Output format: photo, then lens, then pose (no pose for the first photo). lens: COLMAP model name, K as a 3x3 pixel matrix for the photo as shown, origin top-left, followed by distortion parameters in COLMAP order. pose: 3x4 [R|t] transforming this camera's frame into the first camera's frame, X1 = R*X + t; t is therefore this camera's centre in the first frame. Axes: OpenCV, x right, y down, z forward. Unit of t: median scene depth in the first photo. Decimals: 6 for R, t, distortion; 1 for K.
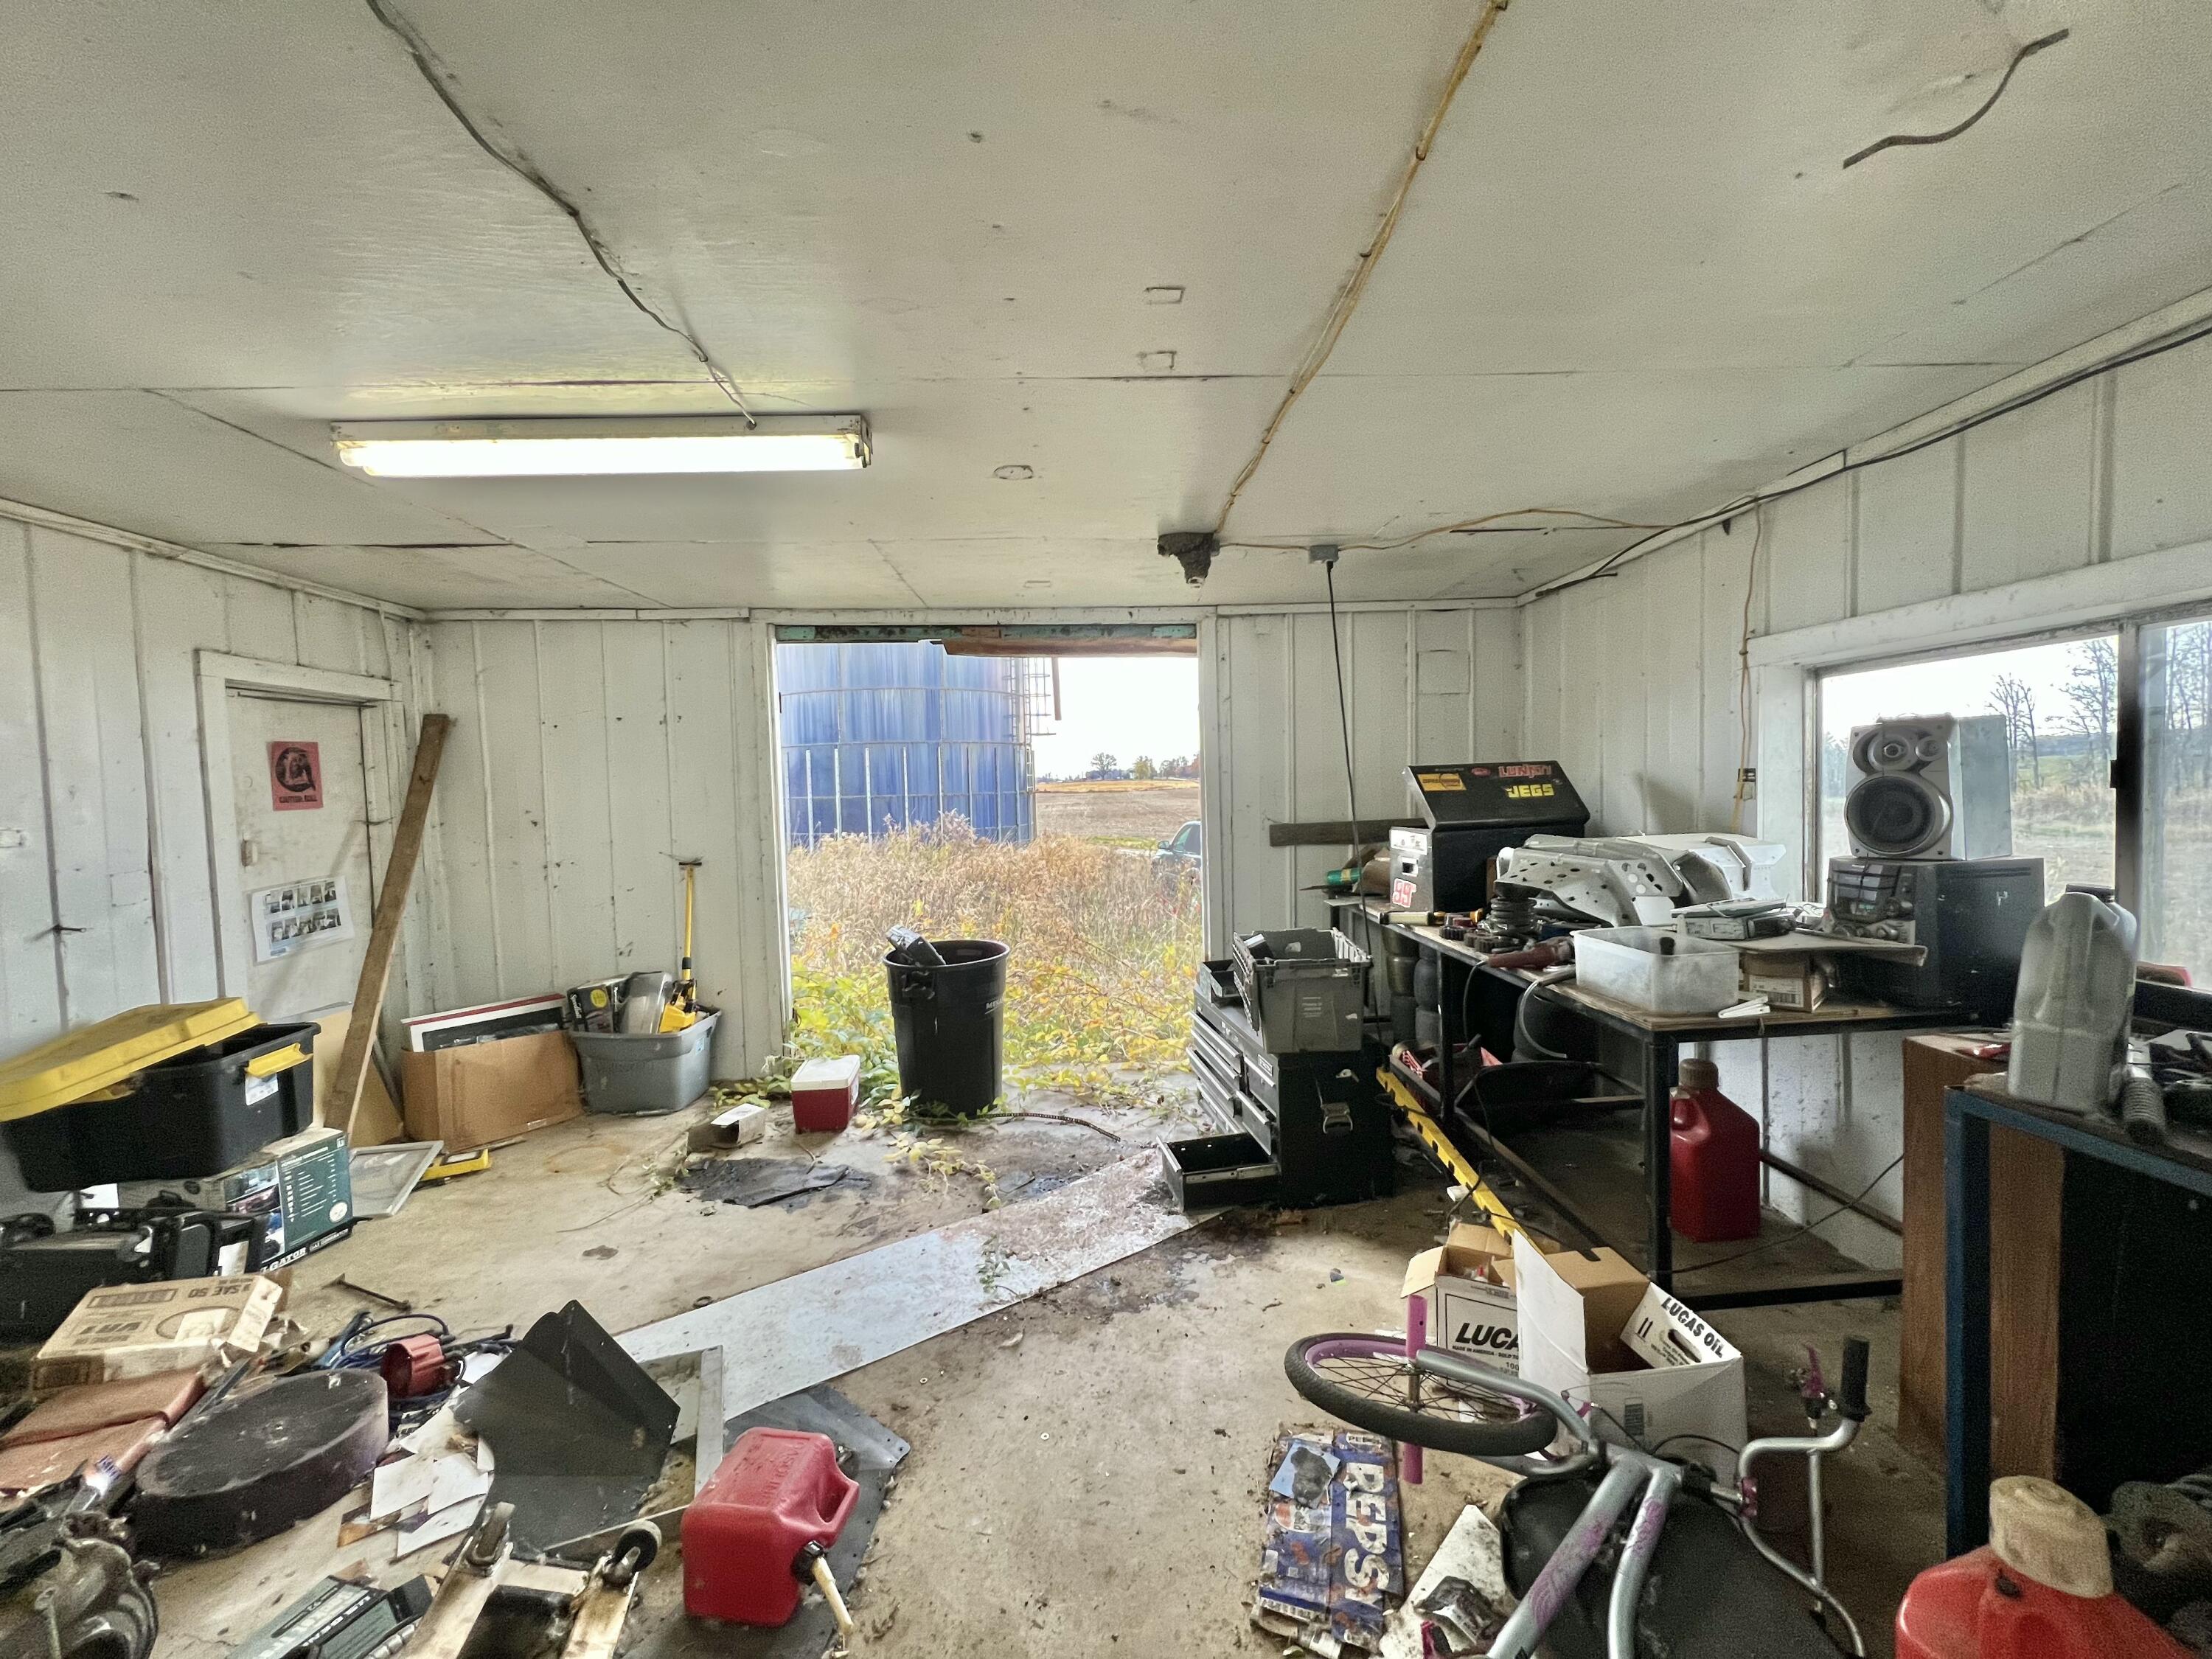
lens RADIAL K [[882.1, 0, 1101.3], [0, 882.1, 823.7], [0, 0, 1]] dist [-0.002491, 0.000213]
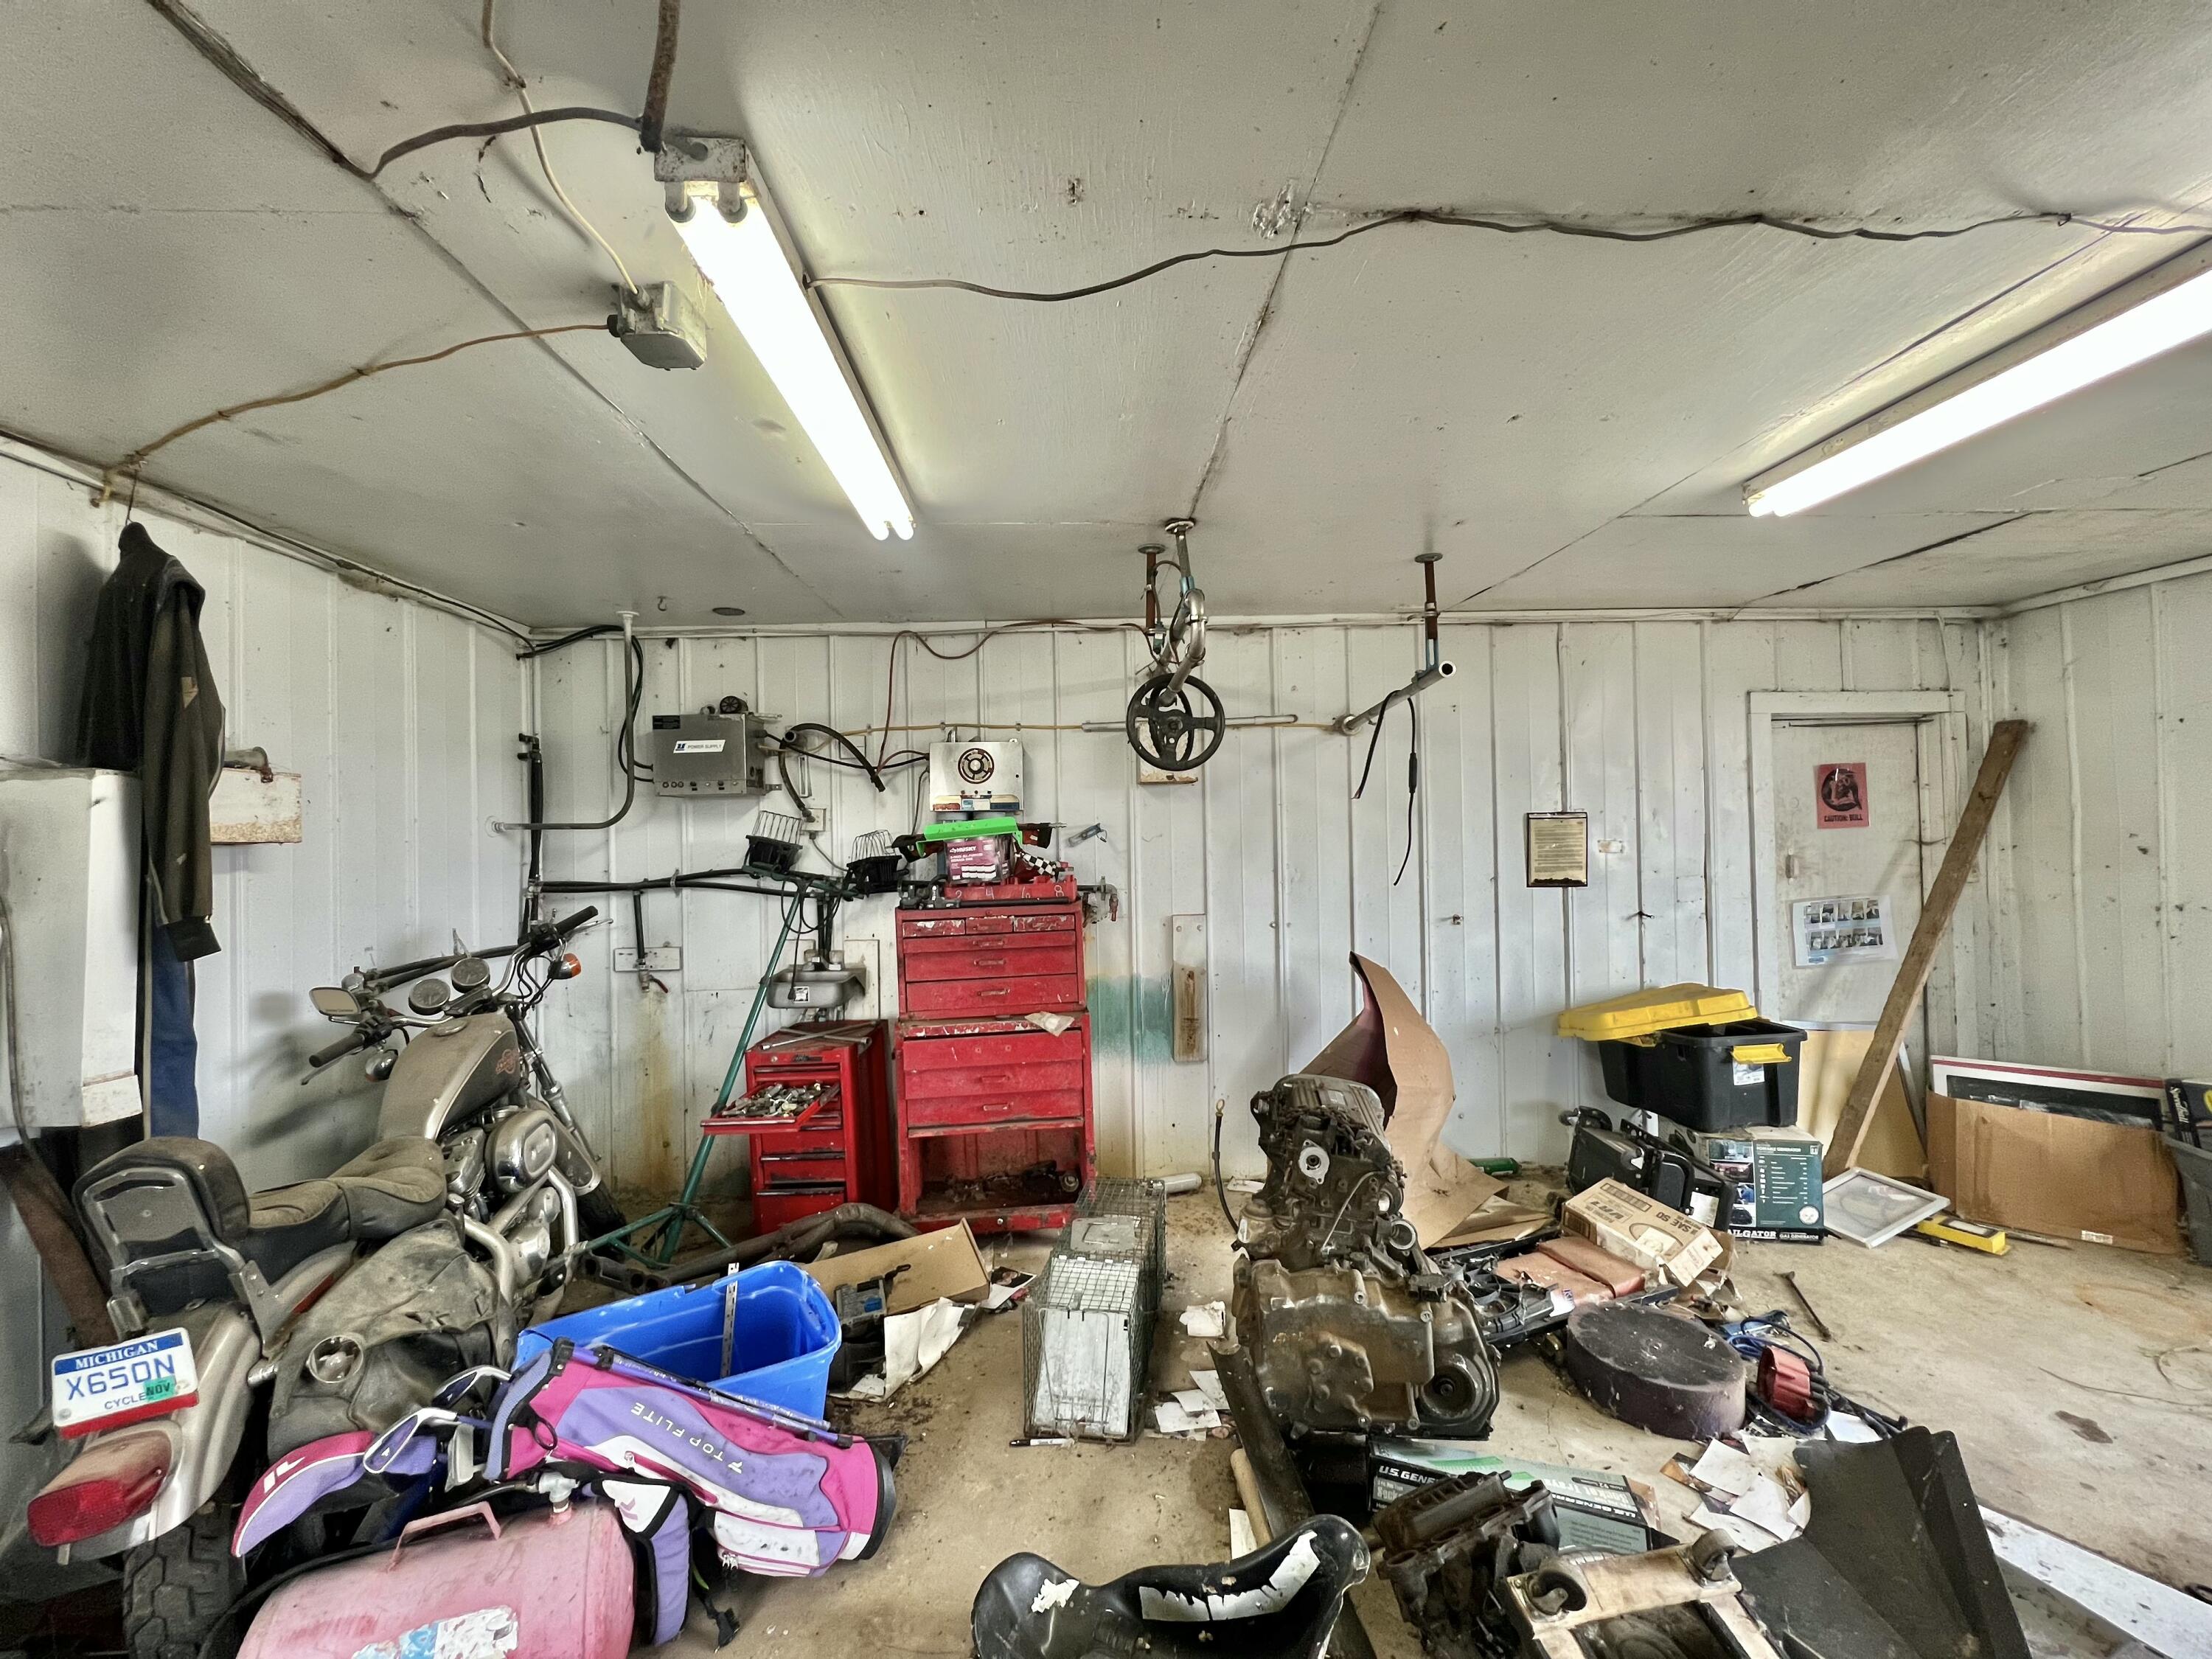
lens RADIAL K [[882.1, 0, 1102.2], [0, 882.1, 824.5], [0, 0, 1]] dist [-0.002491, 0.000213]
pose [[0.009373, 0.013860, -0.999860, 0.172653], [-0.024915, 0.999597, 0.013623, -0.017024], [0.999646, 0.024784, 0.009715, 0.146566]]
